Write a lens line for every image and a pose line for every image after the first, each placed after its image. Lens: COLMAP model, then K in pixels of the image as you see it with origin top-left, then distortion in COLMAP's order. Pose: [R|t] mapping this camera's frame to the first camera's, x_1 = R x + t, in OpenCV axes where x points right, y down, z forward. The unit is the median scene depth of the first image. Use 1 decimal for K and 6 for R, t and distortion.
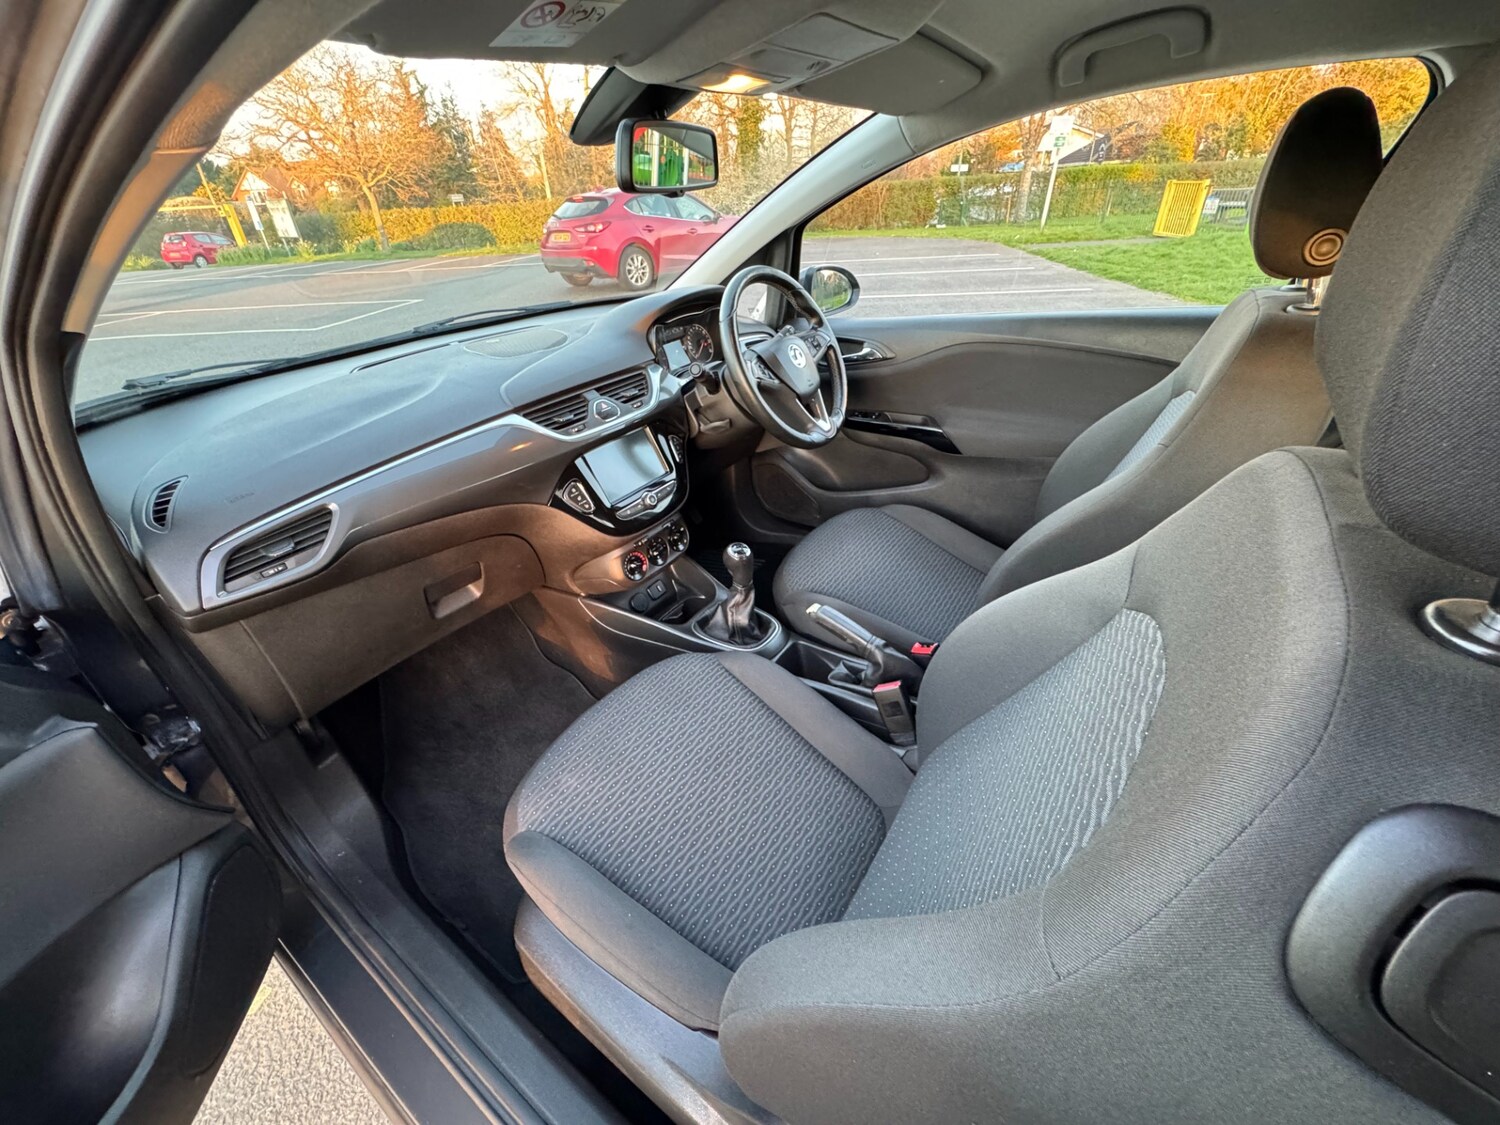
lens RADIAL K [[602.2, 0, 747.4], [0, 602.2, 554.7], [0, 0, 1]] dist [-0.013187, 0.000097]
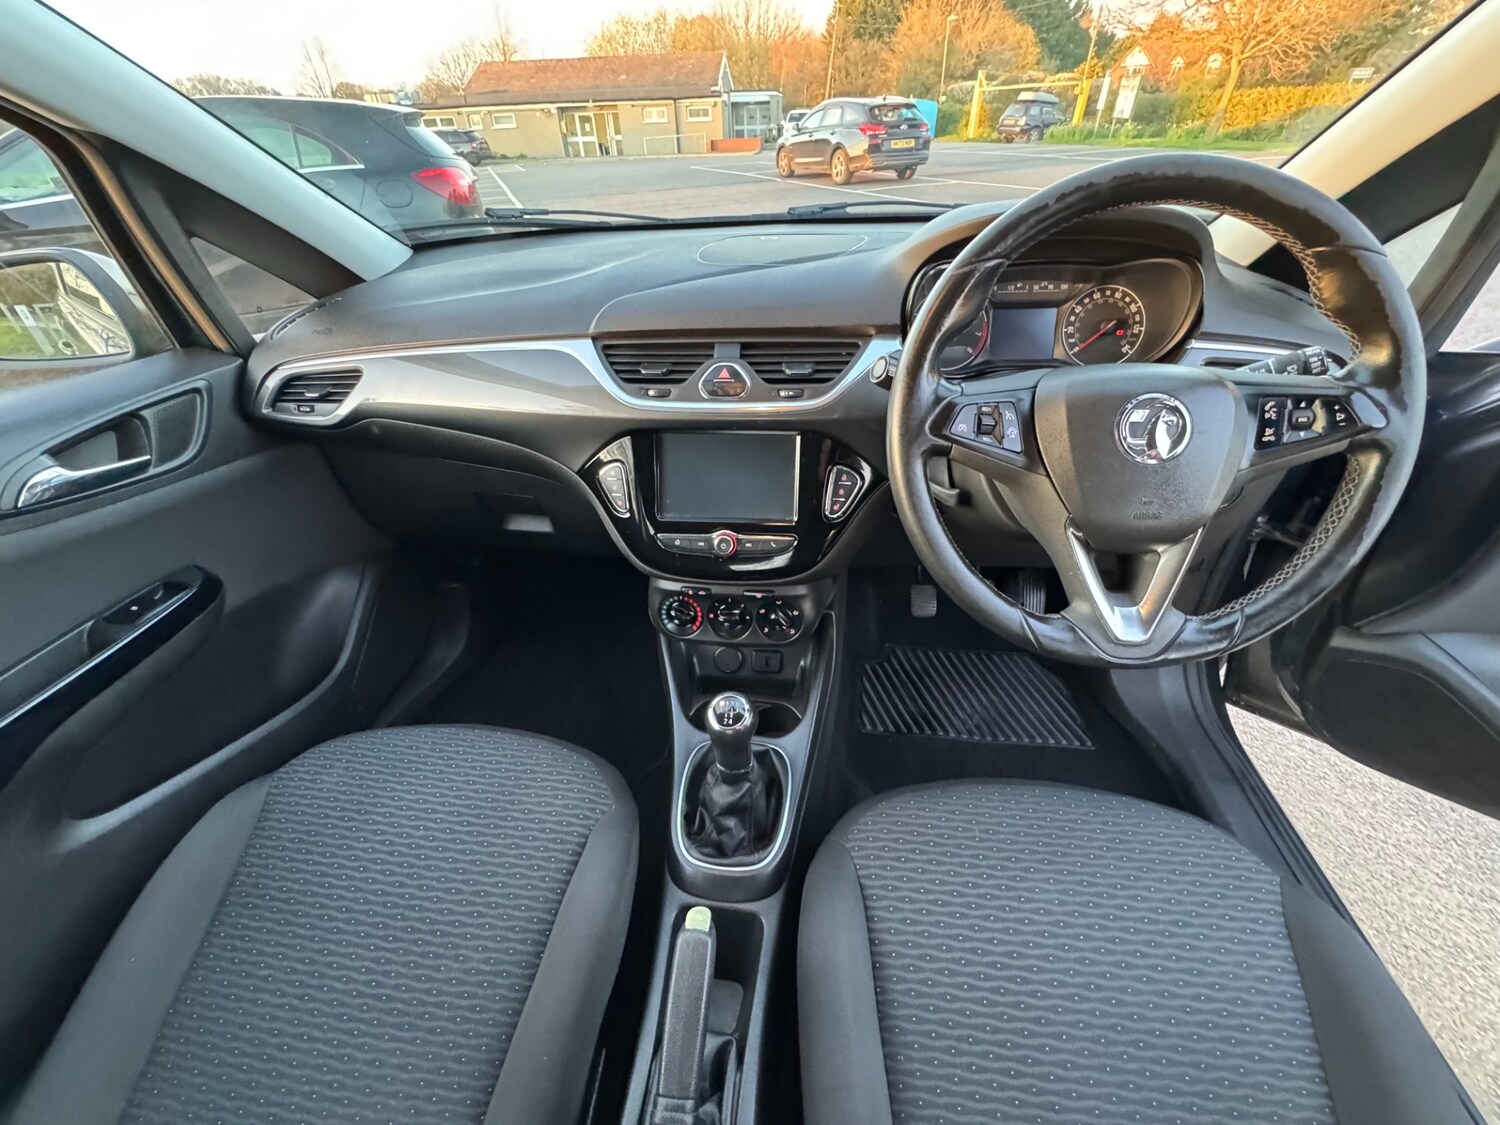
lens RADIAL K [[604.7, 0, 749.2], [0, 604.7, 553.9], [0, 0, 1]] dist [-0.004825, -0.000562]
pose [[0.469665, 0.540278, -0.698222, 0.308955], [-0.442523, 0.828420, 0.343357, -0.328837], [0.763930, 0.147716, 0.628165, 0.685019]]
